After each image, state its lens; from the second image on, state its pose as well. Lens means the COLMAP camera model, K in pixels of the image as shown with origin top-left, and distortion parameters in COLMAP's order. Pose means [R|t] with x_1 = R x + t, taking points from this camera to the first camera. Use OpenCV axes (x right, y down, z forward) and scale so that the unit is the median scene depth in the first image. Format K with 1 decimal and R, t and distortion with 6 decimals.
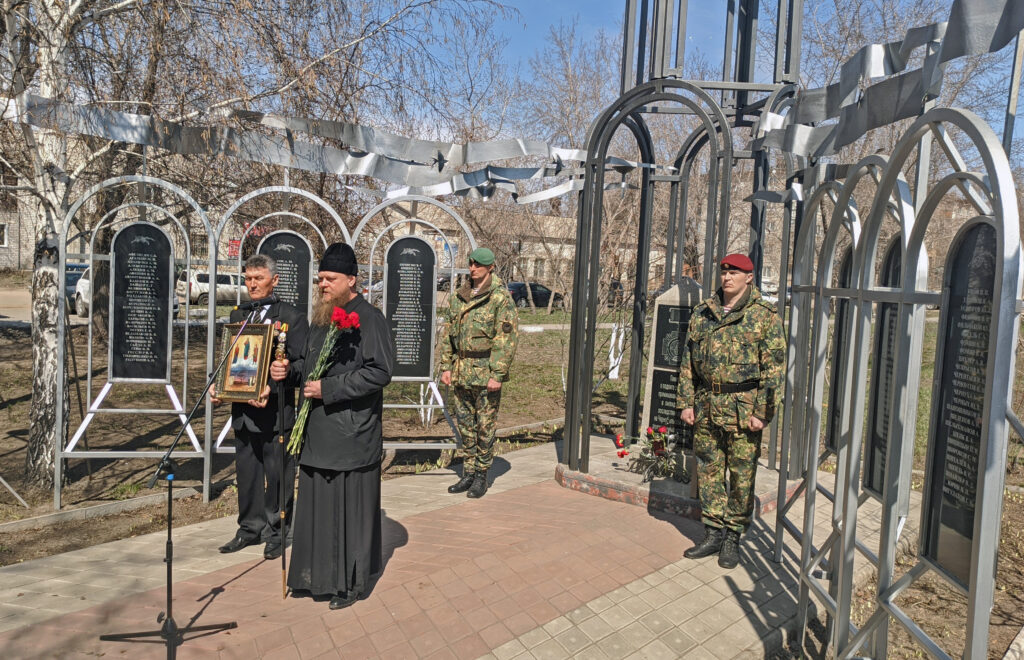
lens RADIAL K [[836.1, 0, 512.0], [0, 836.1, 330.0], [0, 0, 1]] dist [0.000265, 0.001182]
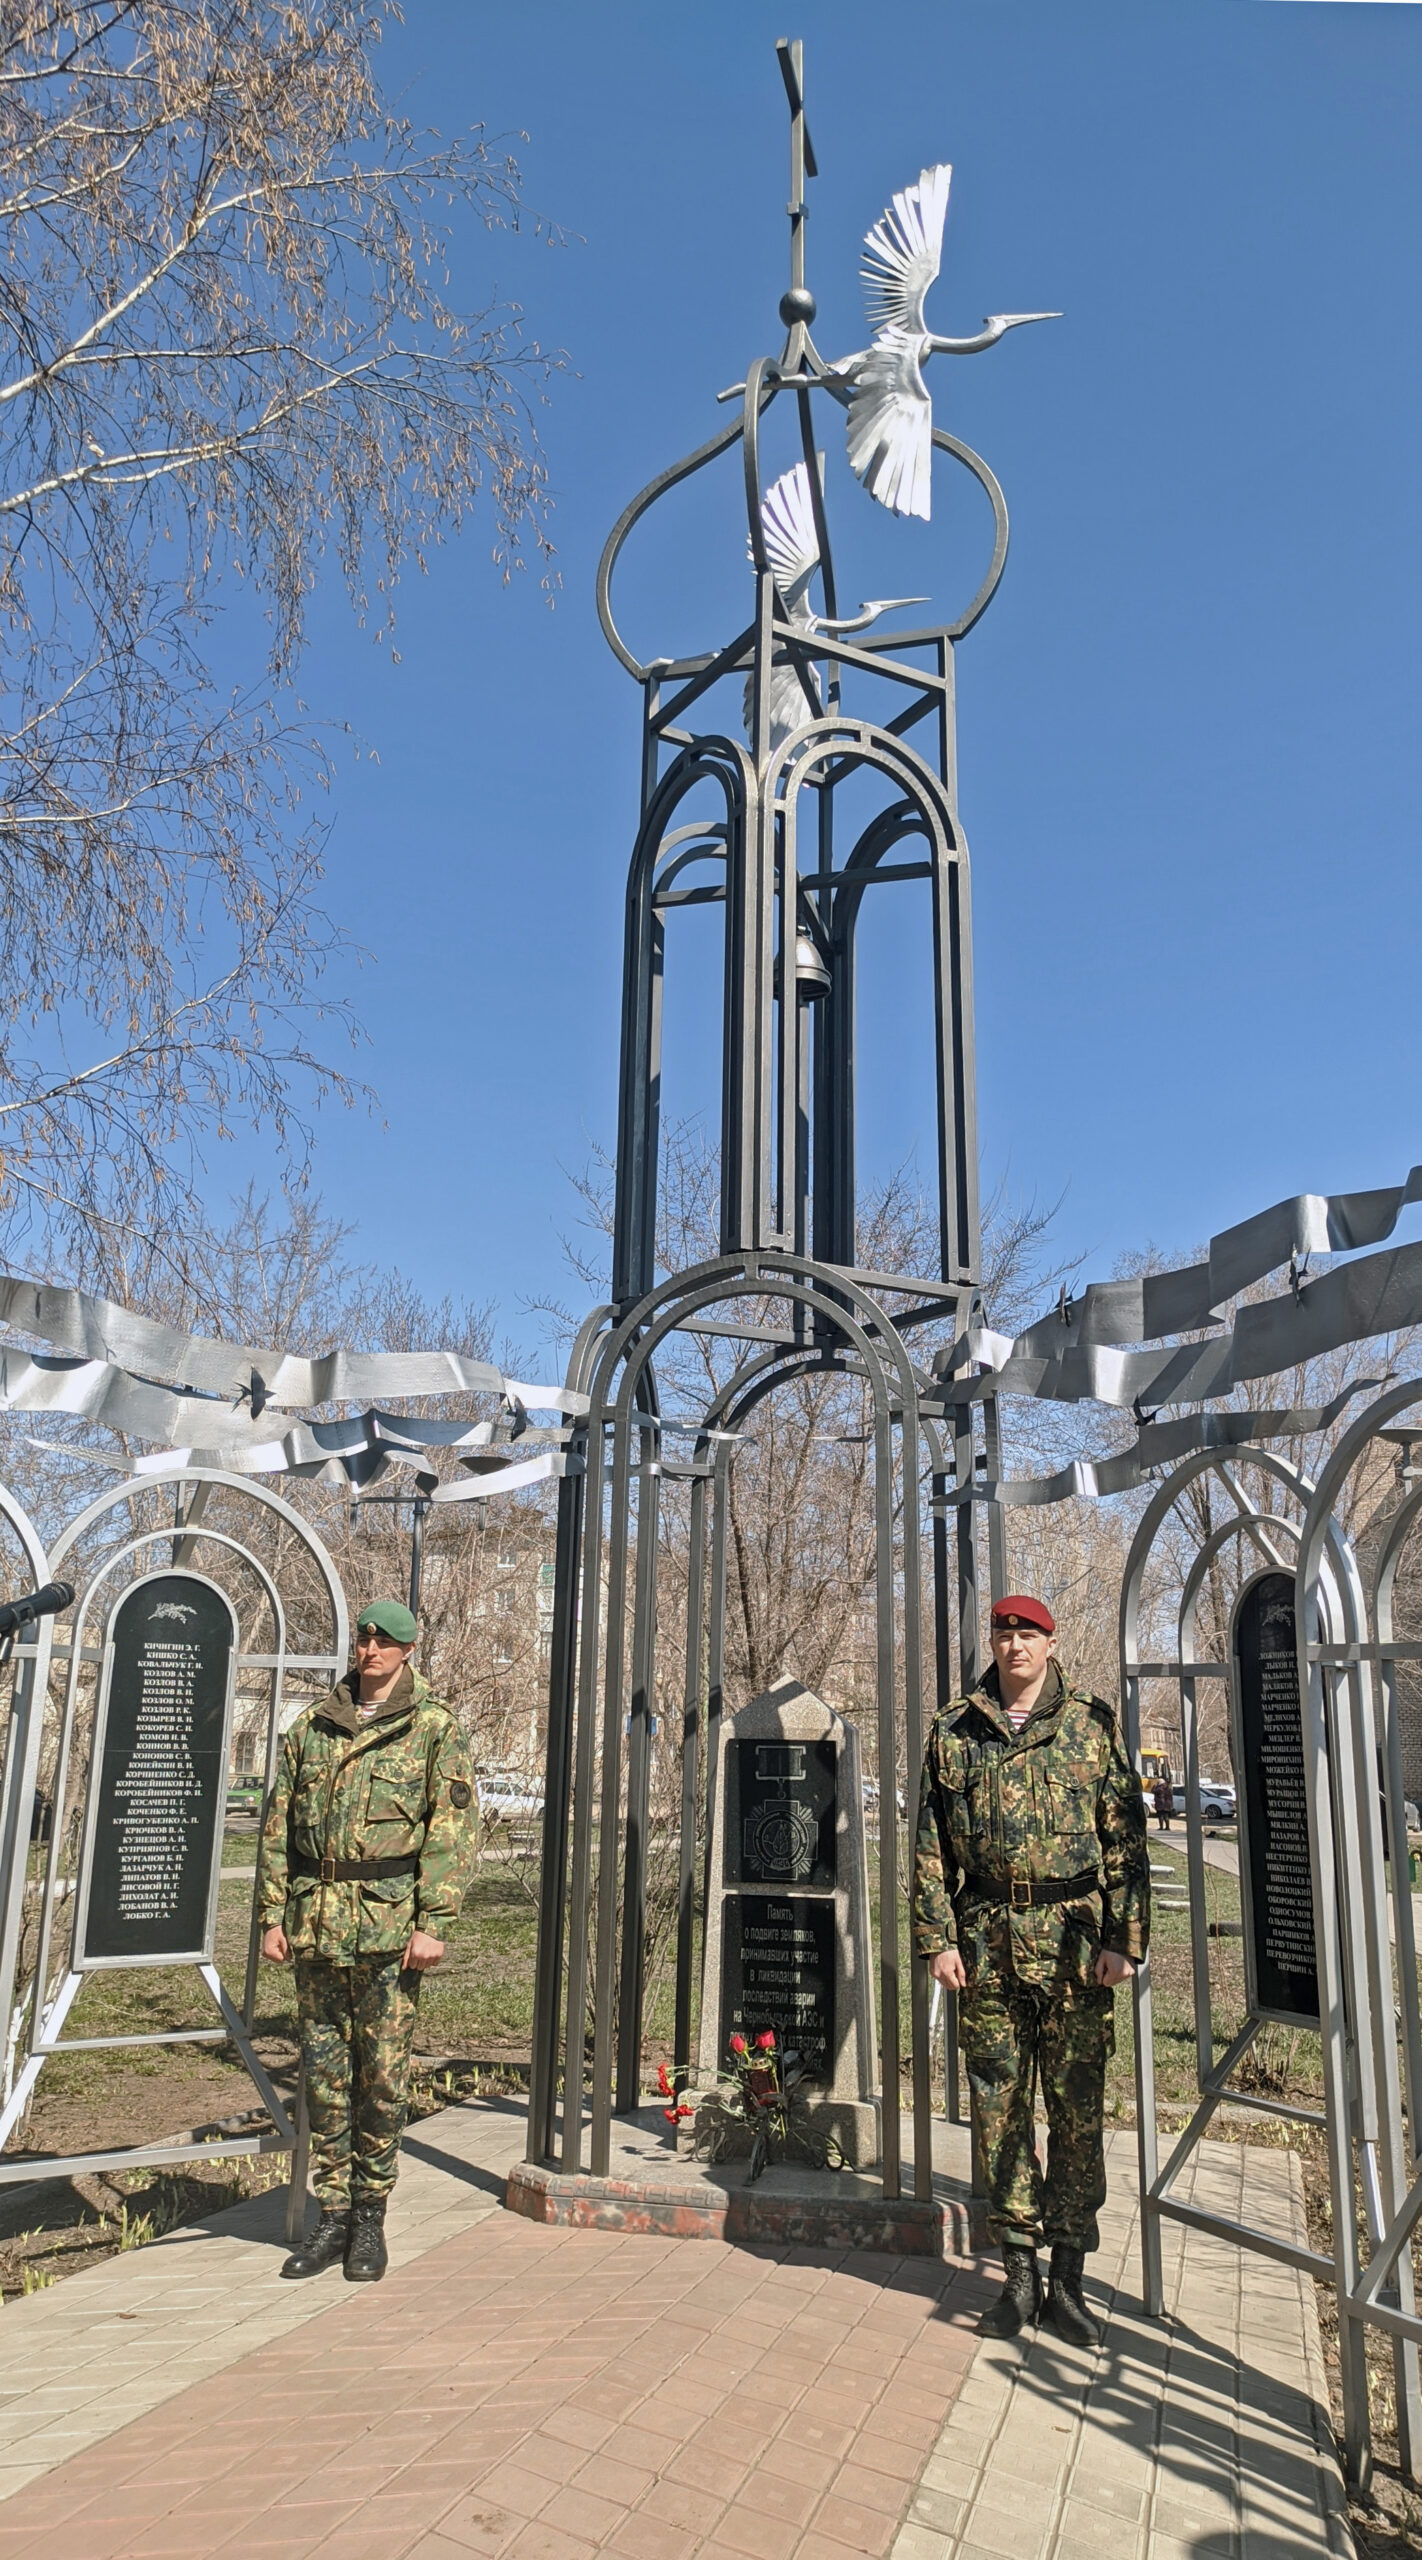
lens RADIAL K [[1854.2, 0, 711.0], [0, 1854.2, 1280.0], [0, 0, 1]] dist [0.004972, -0.000818]
pose [[0.893455, 0.086023, 0.440838, -0.311881], [0.060490, 0.949502, -0.307876, 0.044239], [-0.445061, 0.301740, 0.843133, 0.112812]]
